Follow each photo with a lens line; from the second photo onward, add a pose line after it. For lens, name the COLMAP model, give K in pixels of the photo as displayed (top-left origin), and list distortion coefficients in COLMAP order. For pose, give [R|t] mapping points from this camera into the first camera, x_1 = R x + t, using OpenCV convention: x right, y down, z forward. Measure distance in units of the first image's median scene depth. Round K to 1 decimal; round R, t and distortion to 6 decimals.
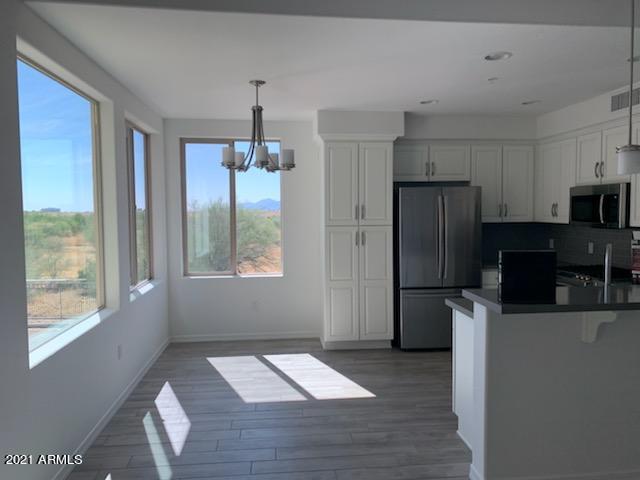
lens RADIAL K [[486.4, 0, 322.5], [0, 486.4, 233.4], [0, 0, 1]] dist [0.062064, -0.085953]
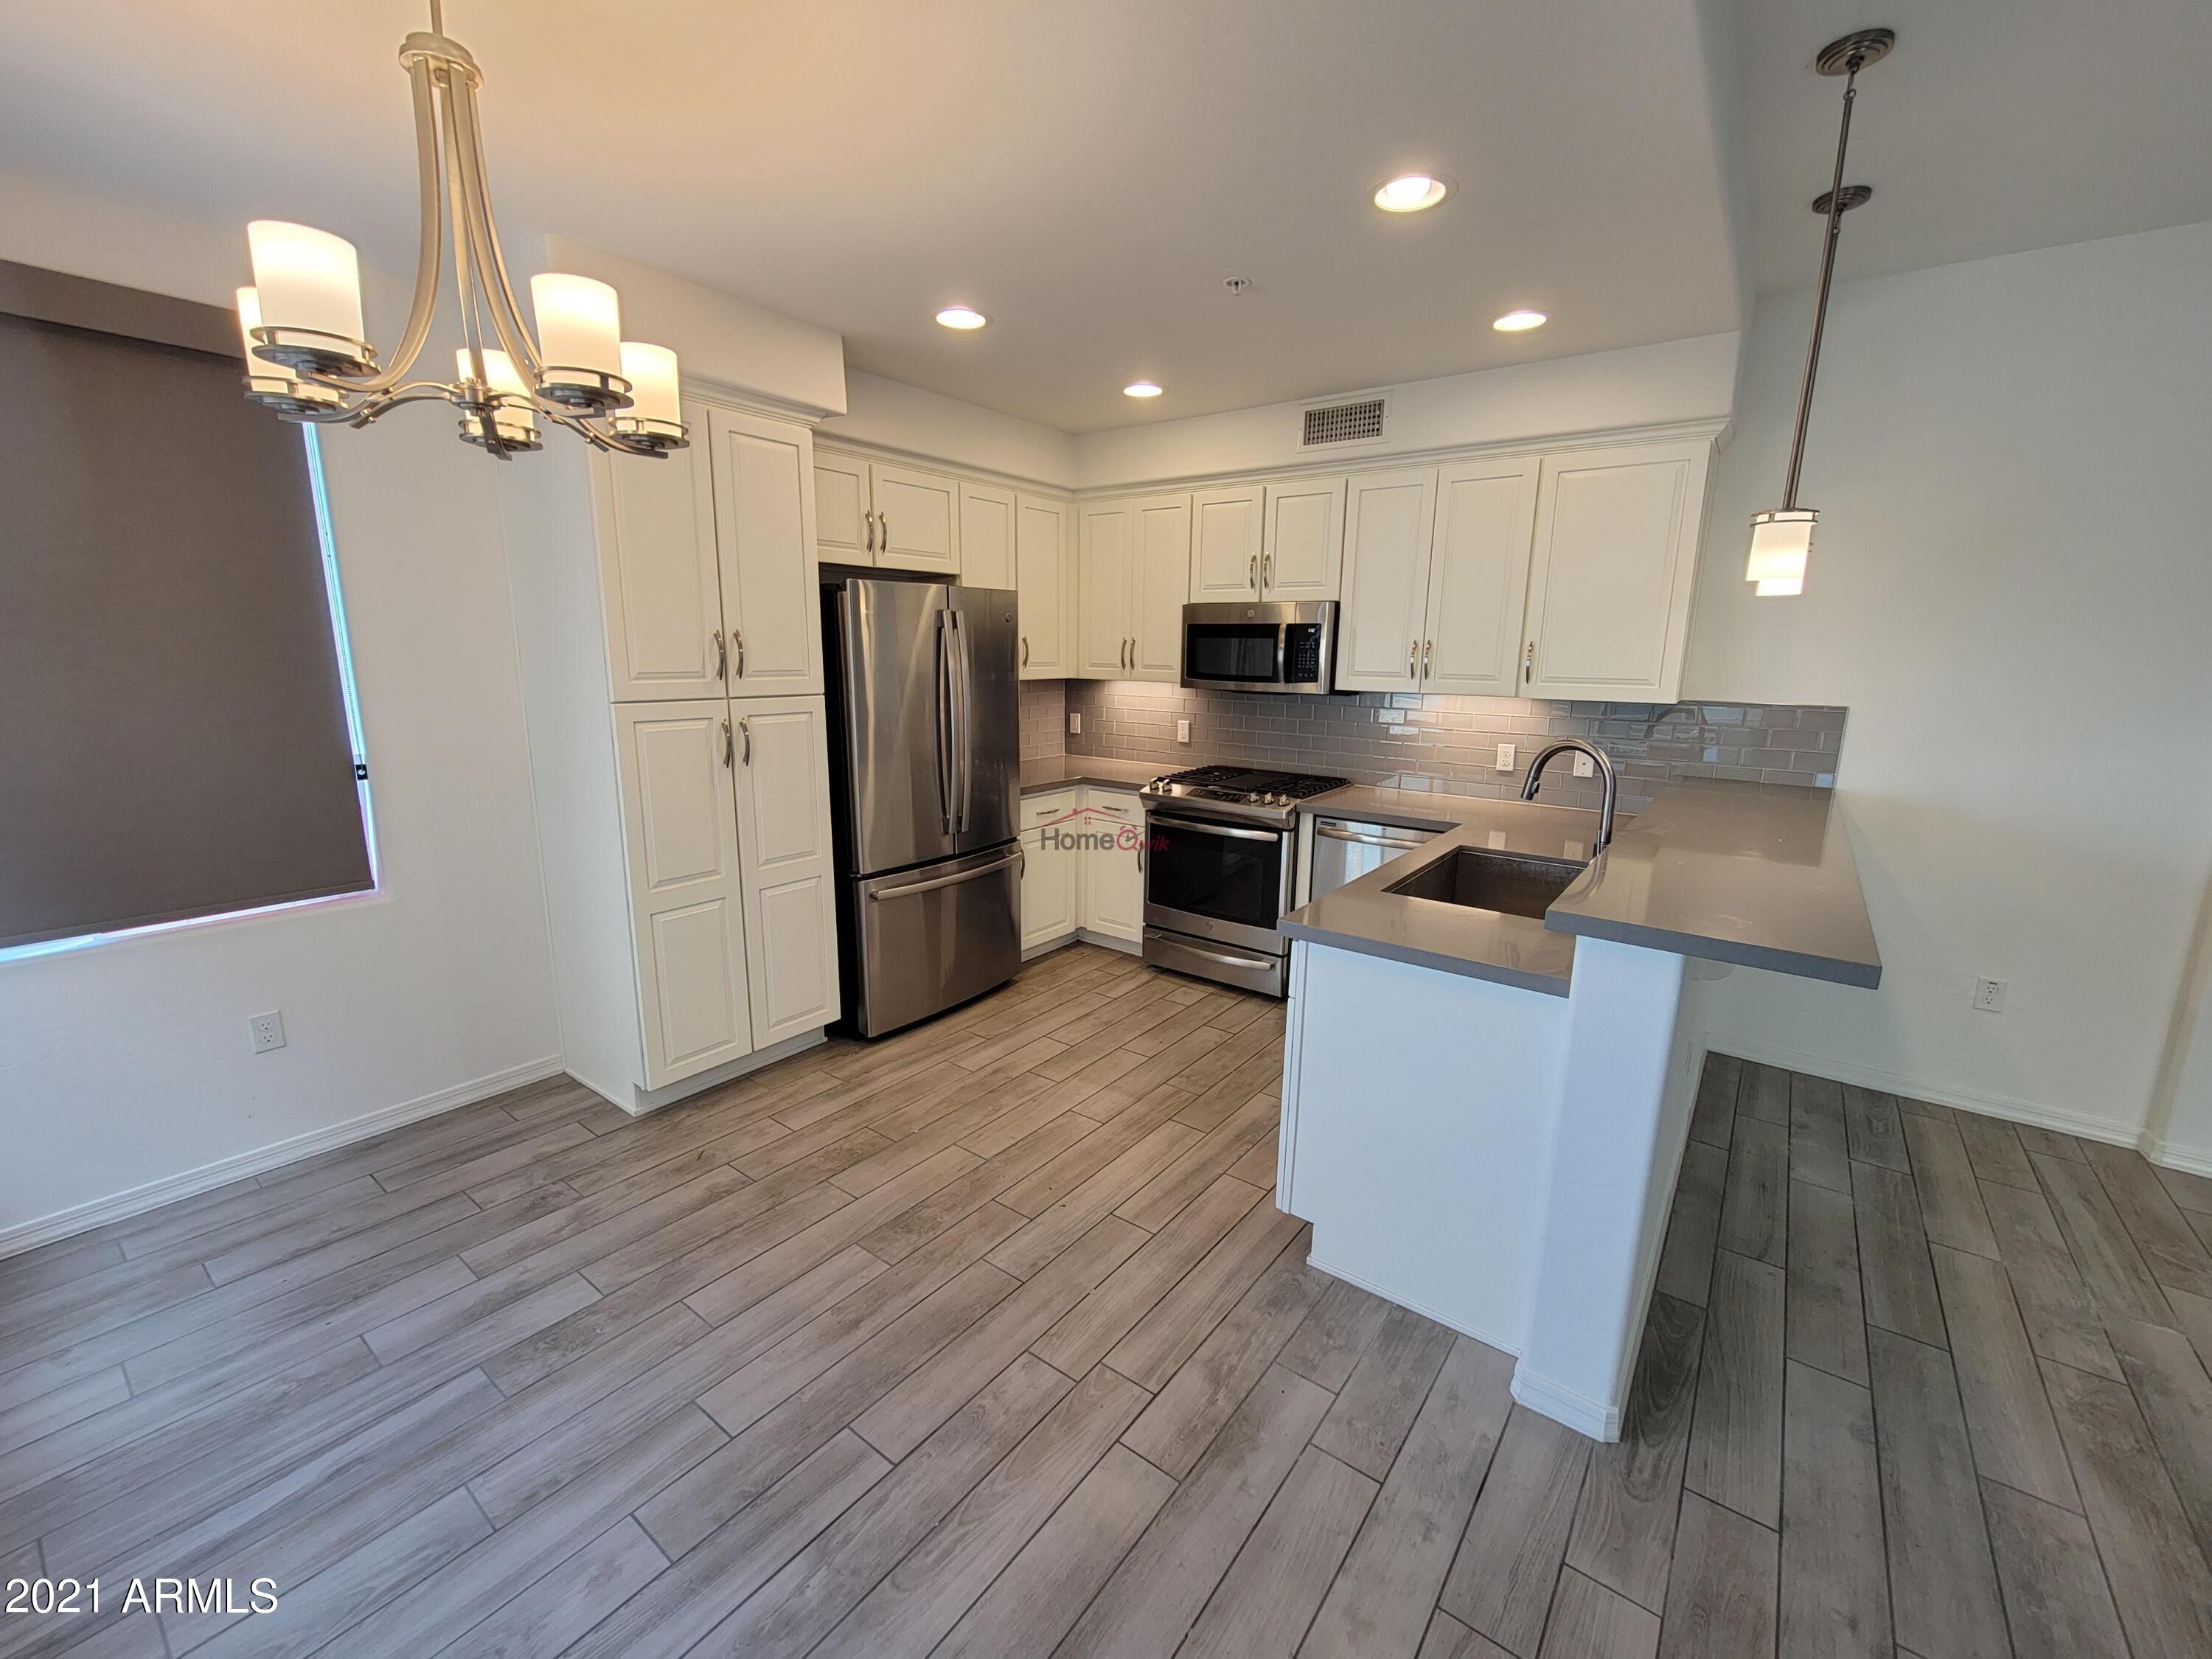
lens RADIAL K [[901.6, 0, 1106.0], [0, 901.6, 829.5], [0, 0, 1]] dist [0.000319, -0.000301]
pose [[0.676431, -0.130912, 0.724778, -0.198390], [0.016714, 0.986551, 0.162596, -0.024794], [-0.736316, -0.097872, 0.669522, 0.470963]]
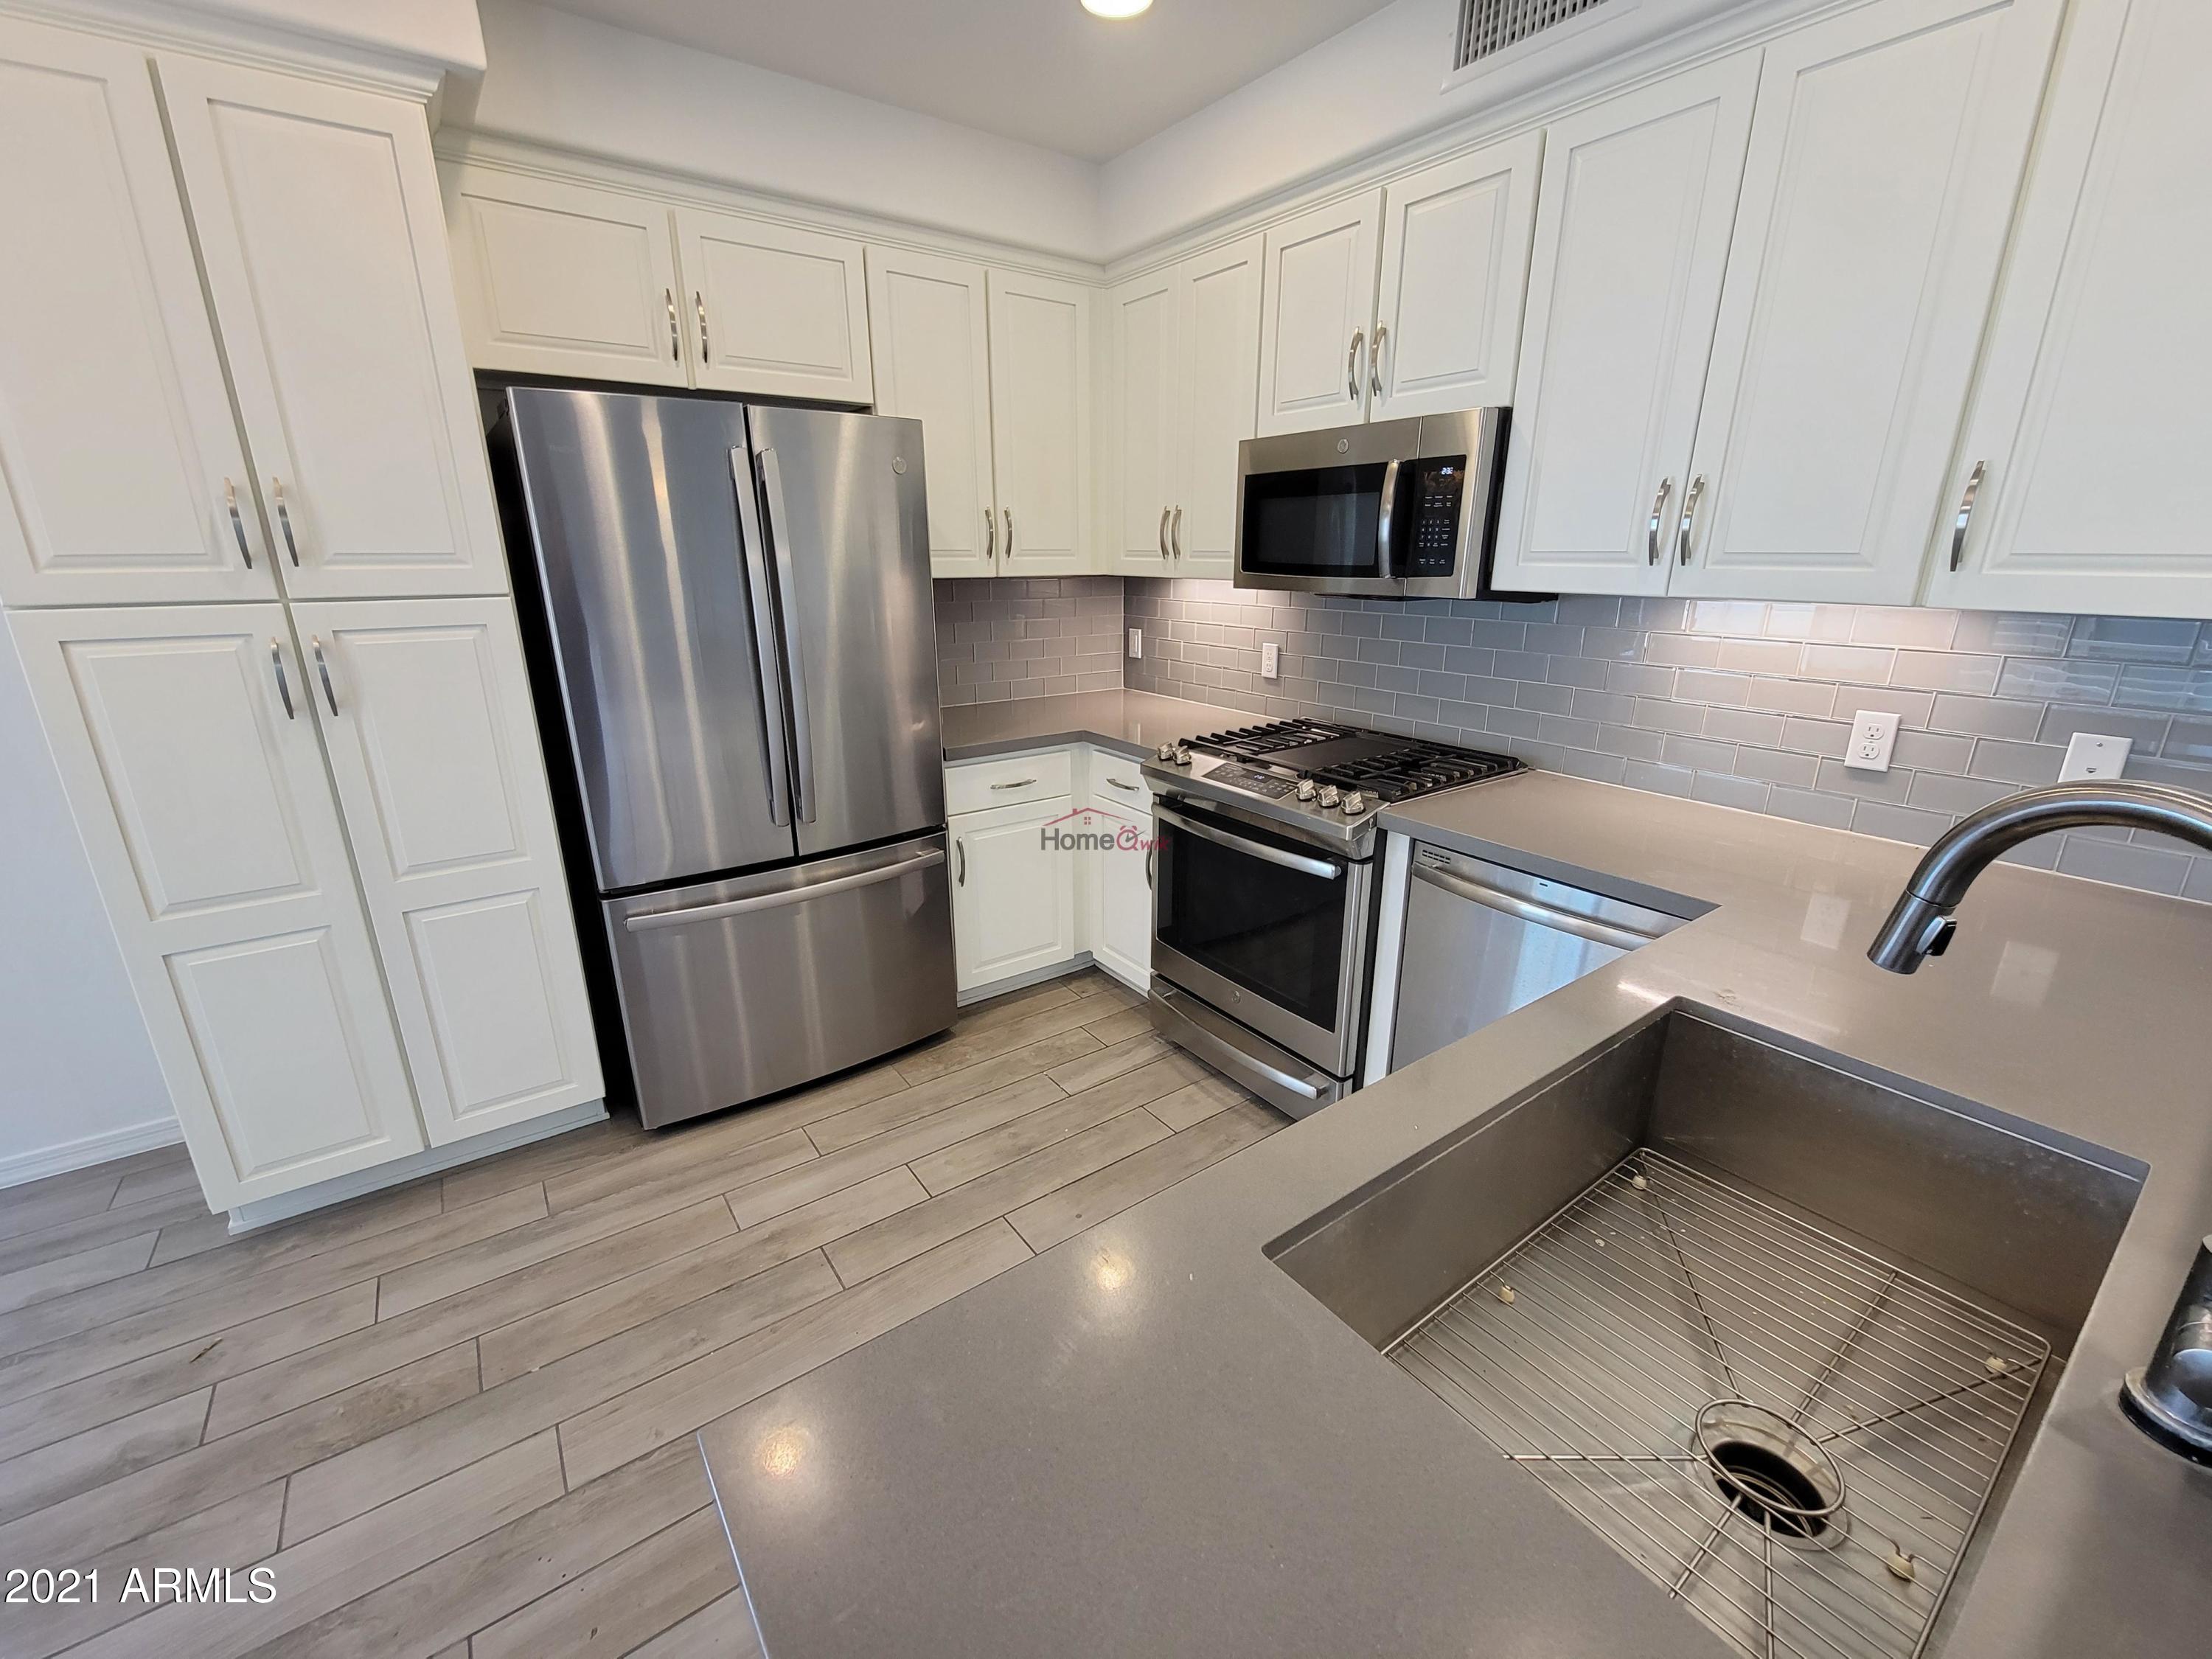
lens RADIAL K [[901.6, 0, 1106.0], [0, 901.6, 829.5], [0, 0, 1]] dist [0.000319, -0.000301]
pose [[0.866515, -0.139652, 0.479217, 0.178358], [0.016227, 0.967438, 0.252586, -0.014749], [-0.498887, -0.211094, 0.840566, 0.590968]]
